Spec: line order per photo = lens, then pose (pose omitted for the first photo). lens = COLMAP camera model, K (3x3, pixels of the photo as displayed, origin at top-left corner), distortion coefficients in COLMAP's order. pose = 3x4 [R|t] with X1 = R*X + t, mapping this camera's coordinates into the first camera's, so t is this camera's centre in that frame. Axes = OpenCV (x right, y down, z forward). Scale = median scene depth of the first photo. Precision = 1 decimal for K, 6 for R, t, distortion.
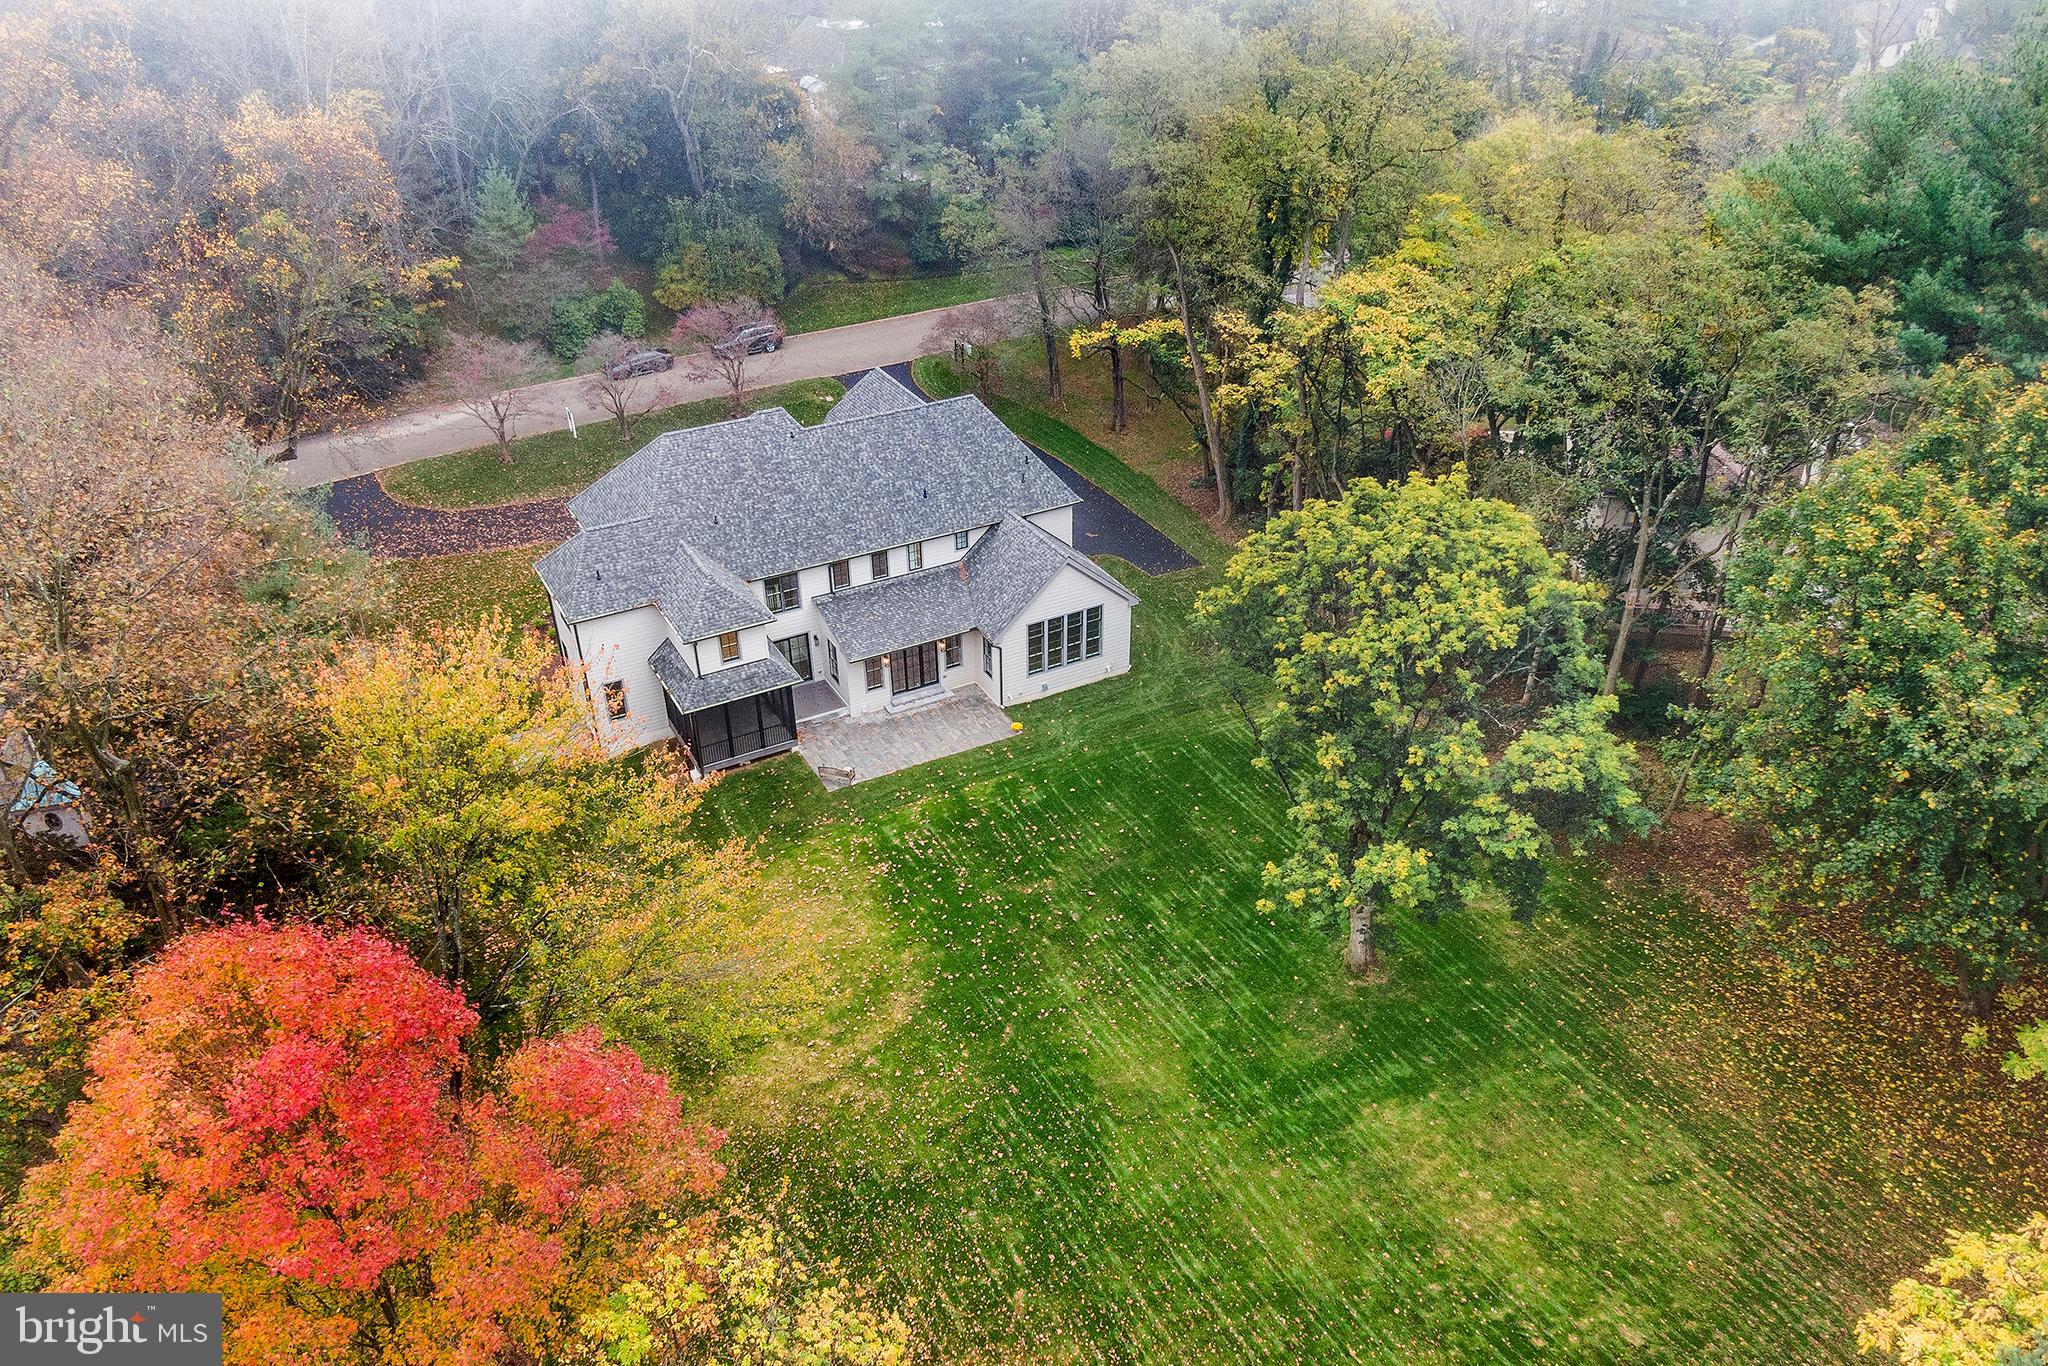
lens RADIAL K [[1534.2, 0, 1018.9], [0, 1534.2, 790.0], [0, 0, 1]] dist [0.009323, -0.001089]
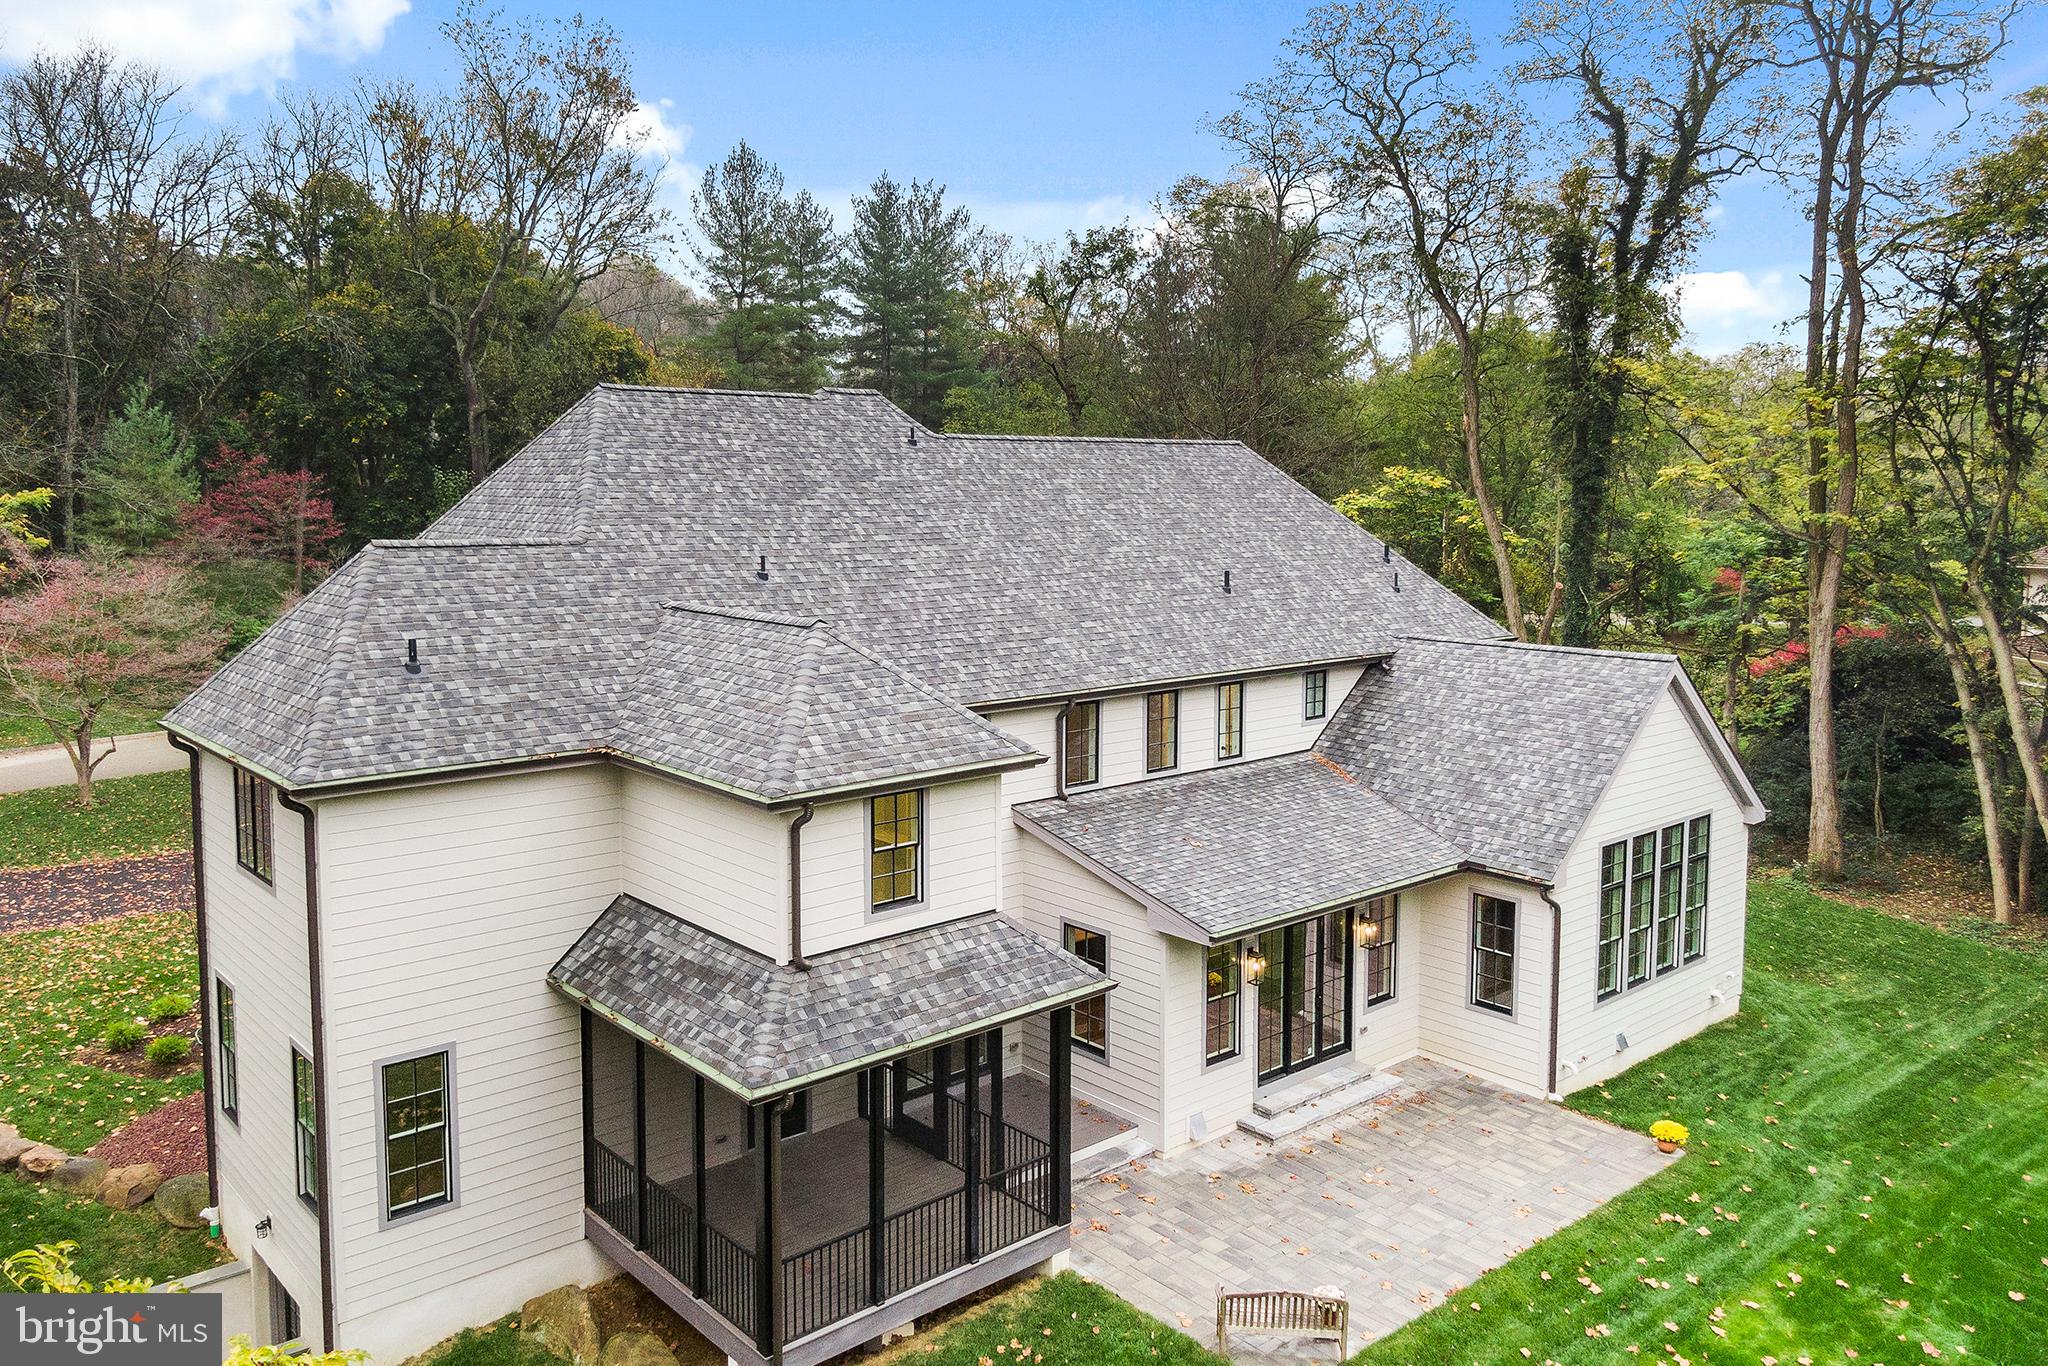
lens RADIAL K [[1555.5, 0, 1016.8], [0, 1555.5, 578.1], [0, 0, 1]] dist [0.006783, -0.006909]
pose [[0.974500, -0.003315, 0.224364, -0.214059], [0.119825, 0.853077, -0.507841, 0.010883], [-0.189717, 0.521775, 0.831720, 0.678135]]
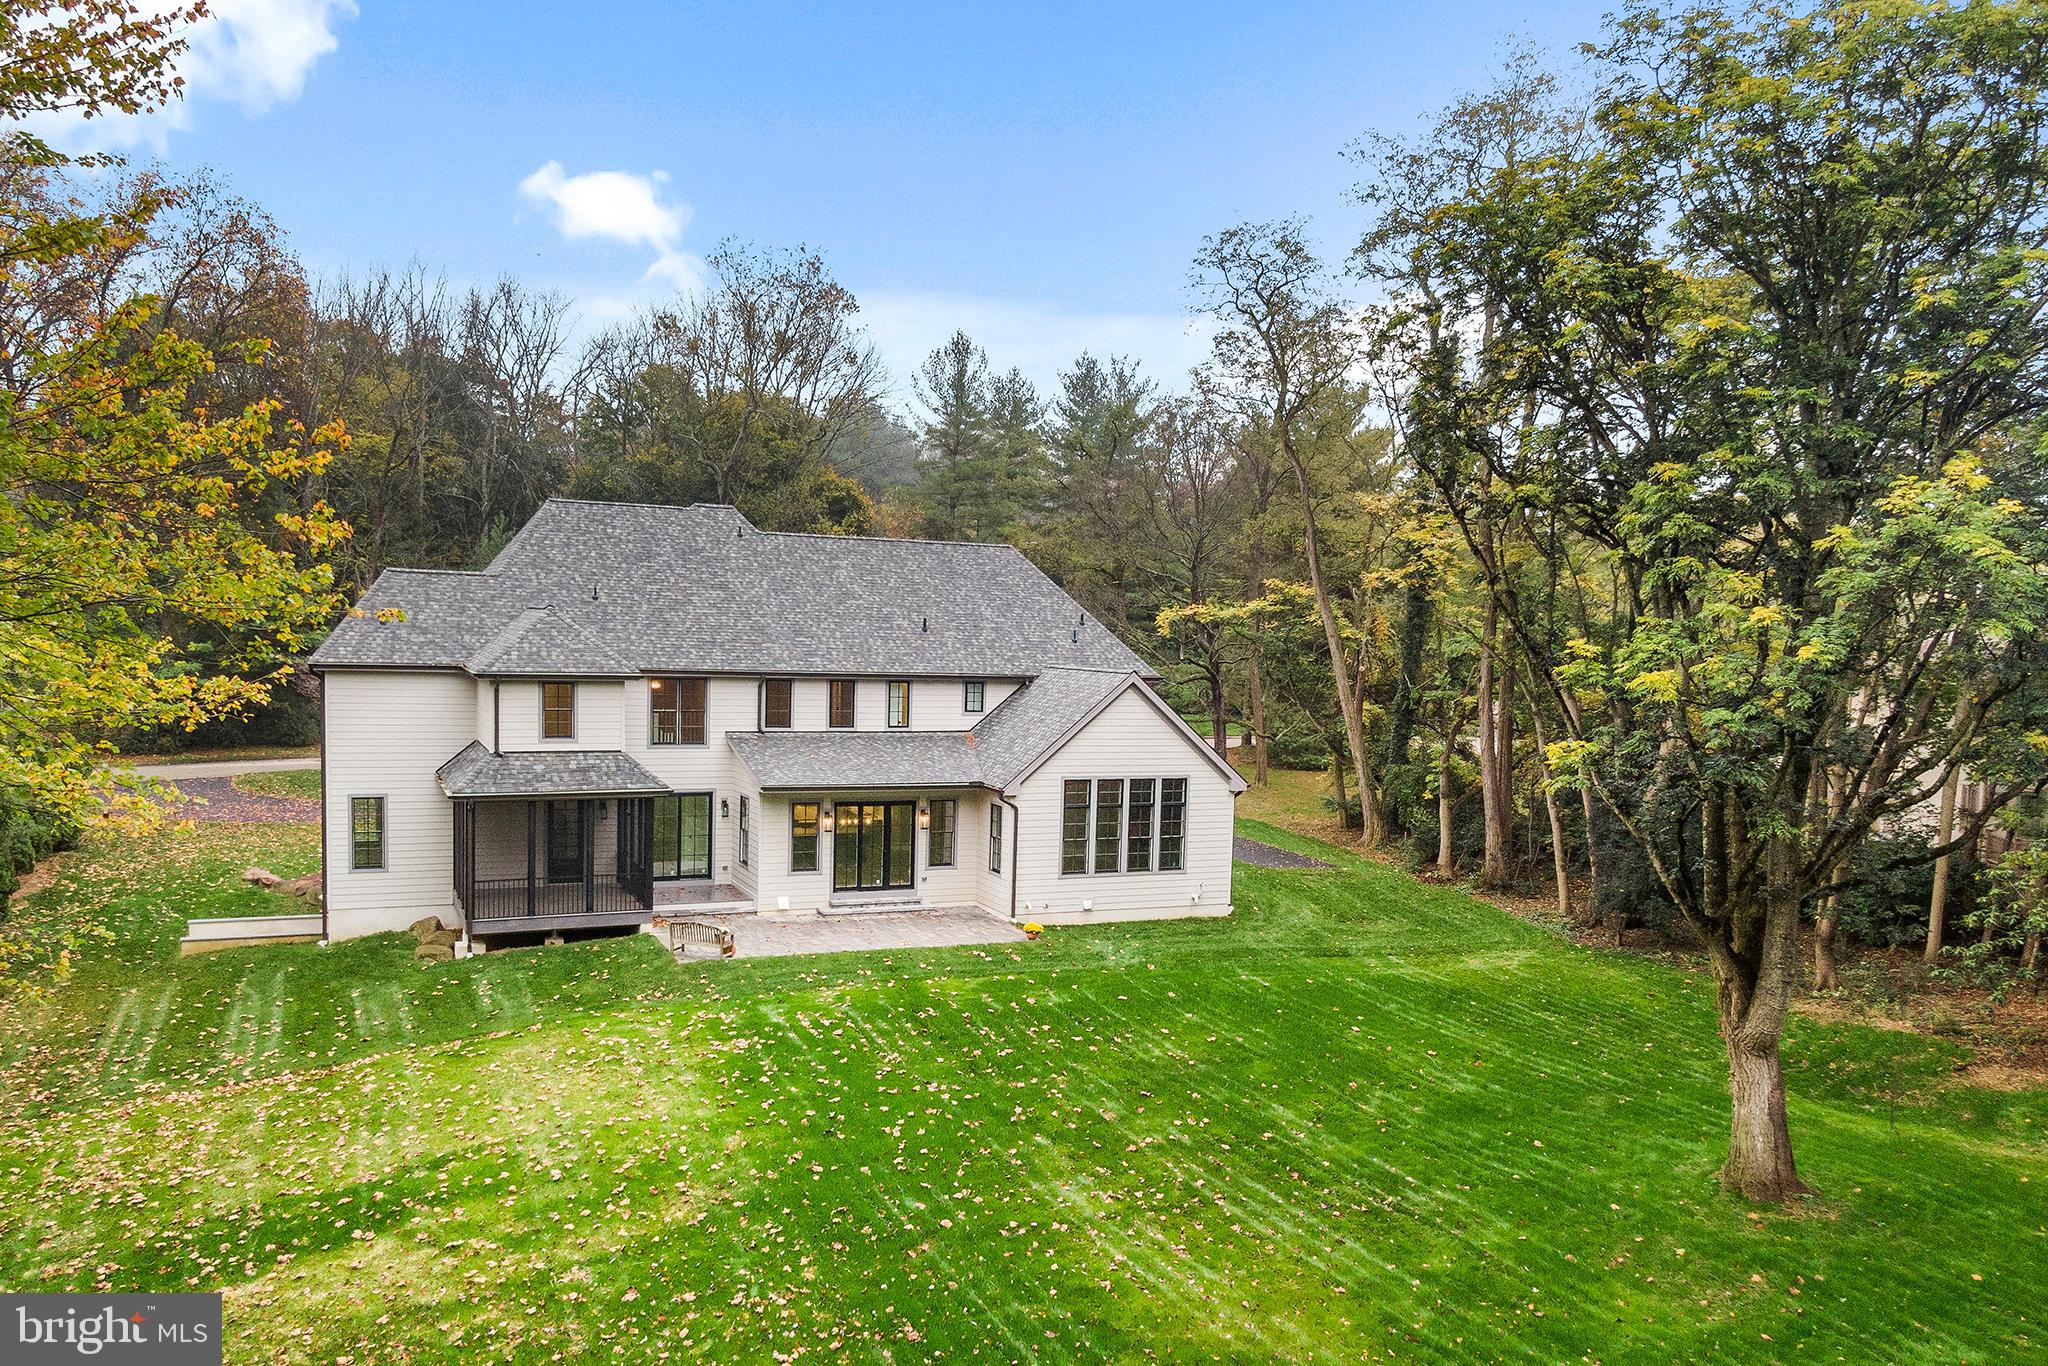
lens RADIAL K [[1584.4, 0, 1028.8], [0, 1584.4, 750.0], [0, 0, 1]] dist [0.008427, -0.001175]
pose [[0.996423, 0.044724, -0.071697, 0.036384], [-0.075210, 0.856183, -0.511170, 0.205586], [0.038524, 0.514734, 0.856484, 0.450352]]
